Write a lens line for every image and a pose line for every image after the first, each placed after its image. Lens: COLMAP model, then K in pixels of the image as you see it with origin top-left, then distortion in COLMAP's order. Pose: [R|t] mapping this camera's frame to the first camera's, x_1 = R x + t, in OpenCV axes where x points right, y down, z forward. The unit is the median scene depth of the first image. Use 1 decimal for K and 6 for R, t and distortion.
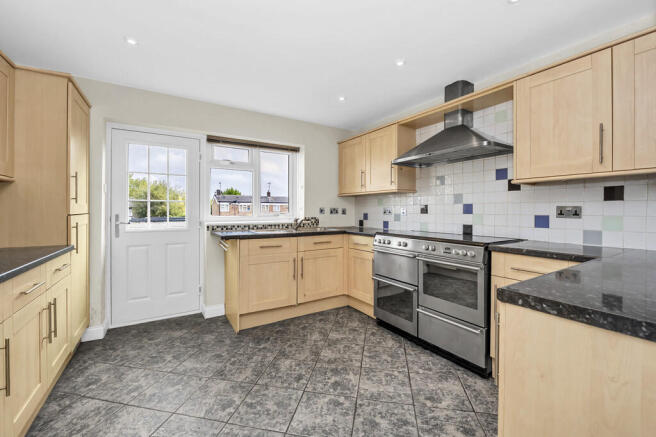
lens RADIAL K [[275.3, 0, 330.6], [0, 275.3, 212.3], [0, 0, 1]] dist [-0.001112, 0.000023]
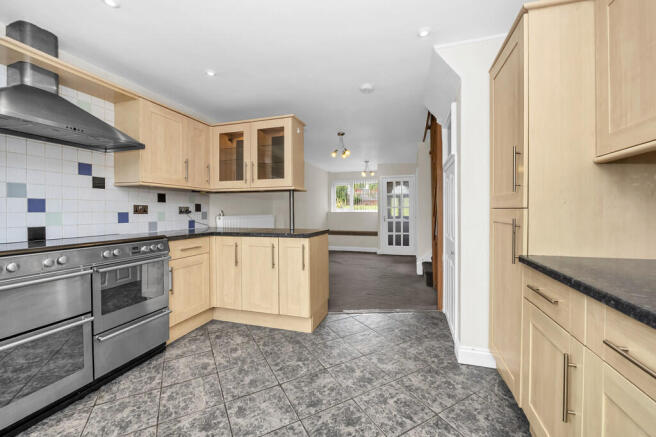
lens RADIAL K [[275.3, 0, 329.4], [0, 275.3, 215.6], [0, 0, 1]] dist [-0.001112, 0.000023]
pose [[-0.654305, -0.020665, 0.755949, -0.733340], [-0.002388, 0.999678, 0.025262, -0.007450], [-0.756227, 0.014724, -0.654143, 1.141842]]
